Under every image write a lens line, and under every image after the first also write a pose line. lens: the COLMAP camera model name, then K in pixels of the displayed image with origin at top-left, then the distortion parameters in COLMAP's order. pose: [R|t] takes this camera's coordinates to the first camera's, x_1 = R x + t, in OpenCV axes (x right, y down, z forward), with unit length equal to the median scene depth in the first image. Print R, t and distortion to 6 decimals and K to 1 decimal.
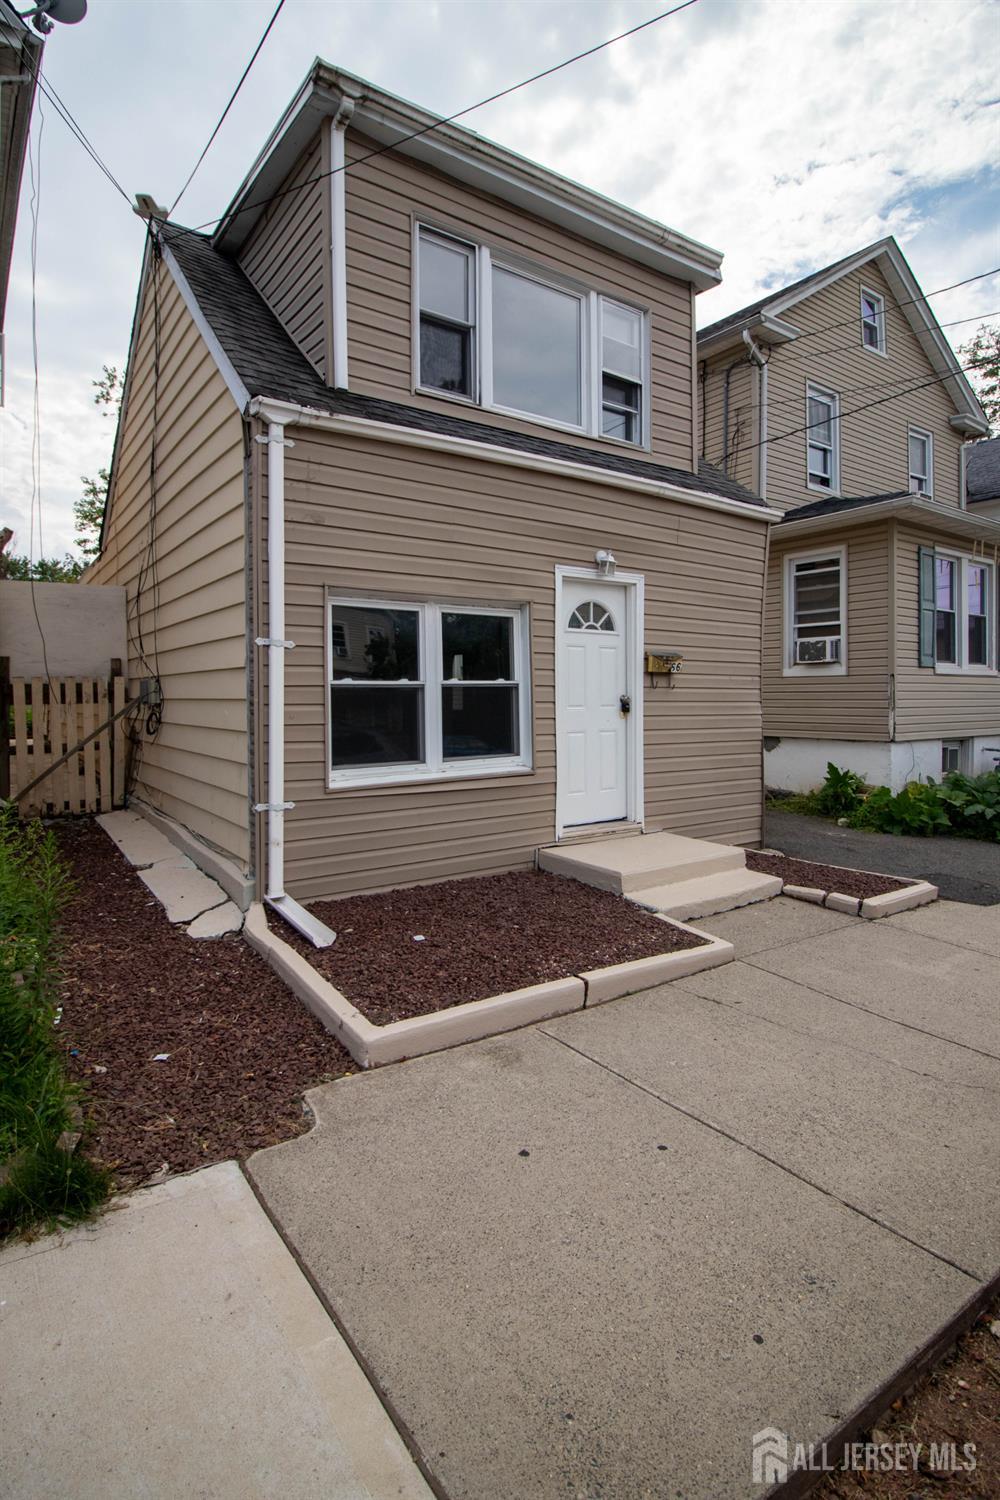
lens RADIAL K [[746.7, 0, 437.4], [0, 746.7, 701.7], [0, 0, 1]] dist [-0.020908, -0.000576]
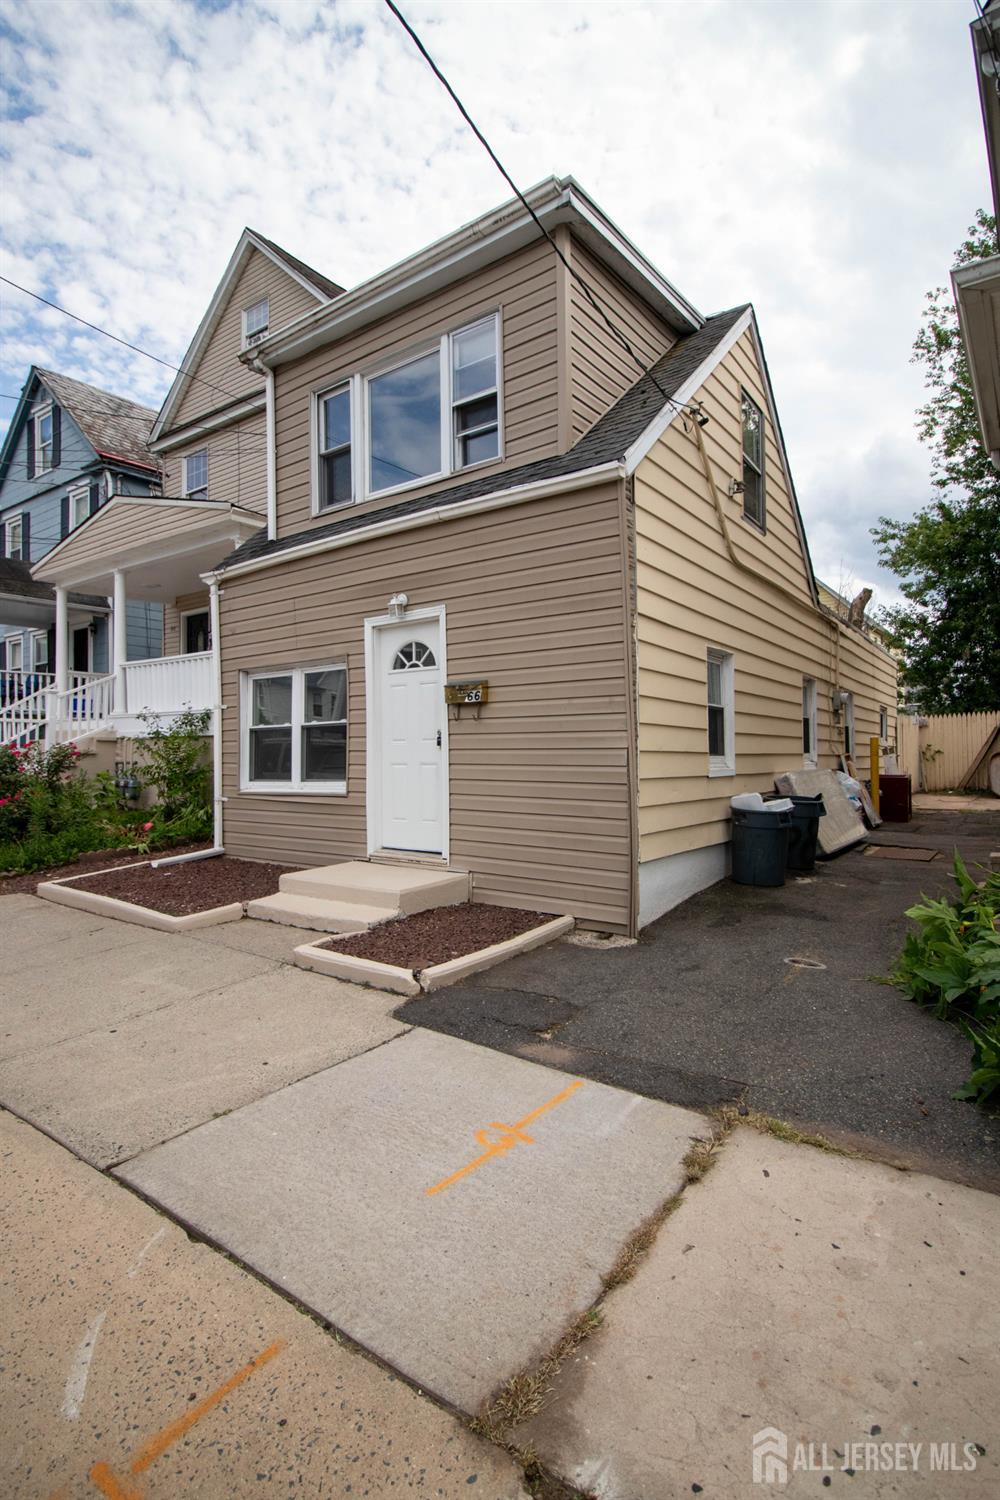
lens RADIAL K [[746.7, 0, 497.7], [0, 746.7, 753.0], [0, 0, 1]] dist [-0.020908, -0.000576]
pose [[0.351758, -0.003043, -0.936086, 1.252496], [-0.000139, 0.999995, -0.003303, 0.027991], [0.936091, 0.001292, 0.351755, 0.744890]]
